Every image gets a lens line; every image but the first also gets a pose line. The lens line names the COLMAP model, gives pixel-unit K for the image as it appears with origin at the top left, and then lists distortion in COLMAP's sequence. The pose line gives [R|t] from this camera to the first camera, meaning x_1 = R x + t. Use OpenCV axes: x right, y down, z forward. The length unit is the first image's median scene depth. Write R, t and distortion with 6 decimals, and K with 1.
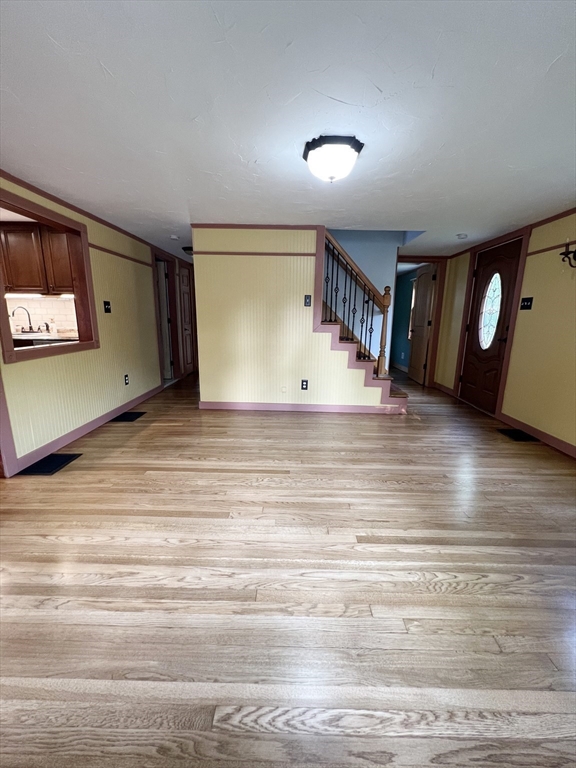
lens RADIAL K [[307.8, 0, 290.8], [0, 307.8, 382.2], [0, 0, 1]] dist [-0.001233, 0.000798]
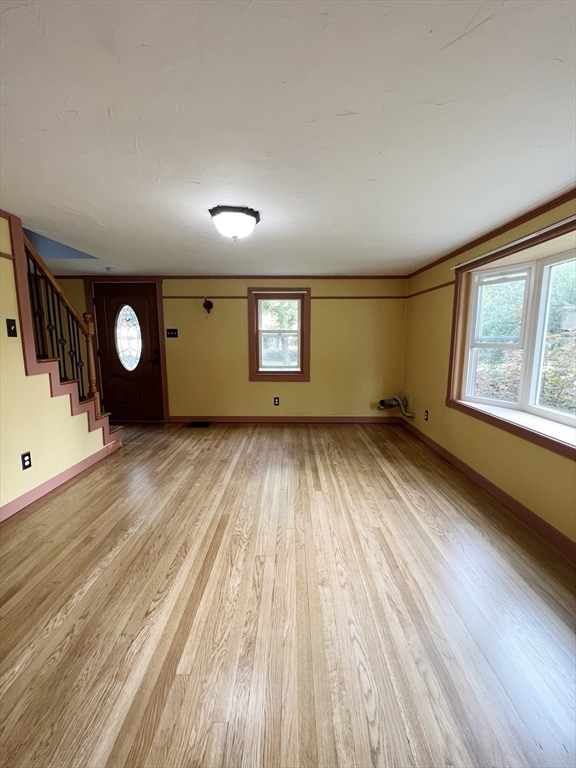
lens RADIAL K [[307.8, 0, 288.0], [0, 307.8, 382.4], [0, 0, 1]] dist [-0.001233, 0.000798]
pose [[-0.000936, -0.161094, 0.986939, -0.772168], [0.205477, 0.965849, 0.157847, -0.189807], [-0.978661, 0.202941, 0.032198, 0.609467]]
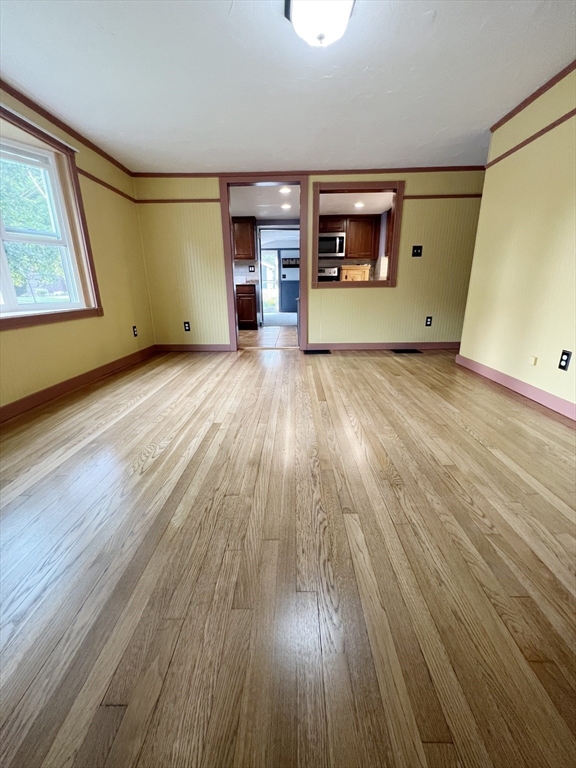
lens RADIAL K [[307.8, 0, 288.6], [0, 307.8, 381.4], [0, 0, 1]] dist [-0.001233, 0.000798]
pose [[-0.008401, 0.278890, -0.960286, 0.806852], [-0.196314, 0.941172, 0.275057, -0.013701], [0.980505, 0.190829, 0.046844, 0.729705]]
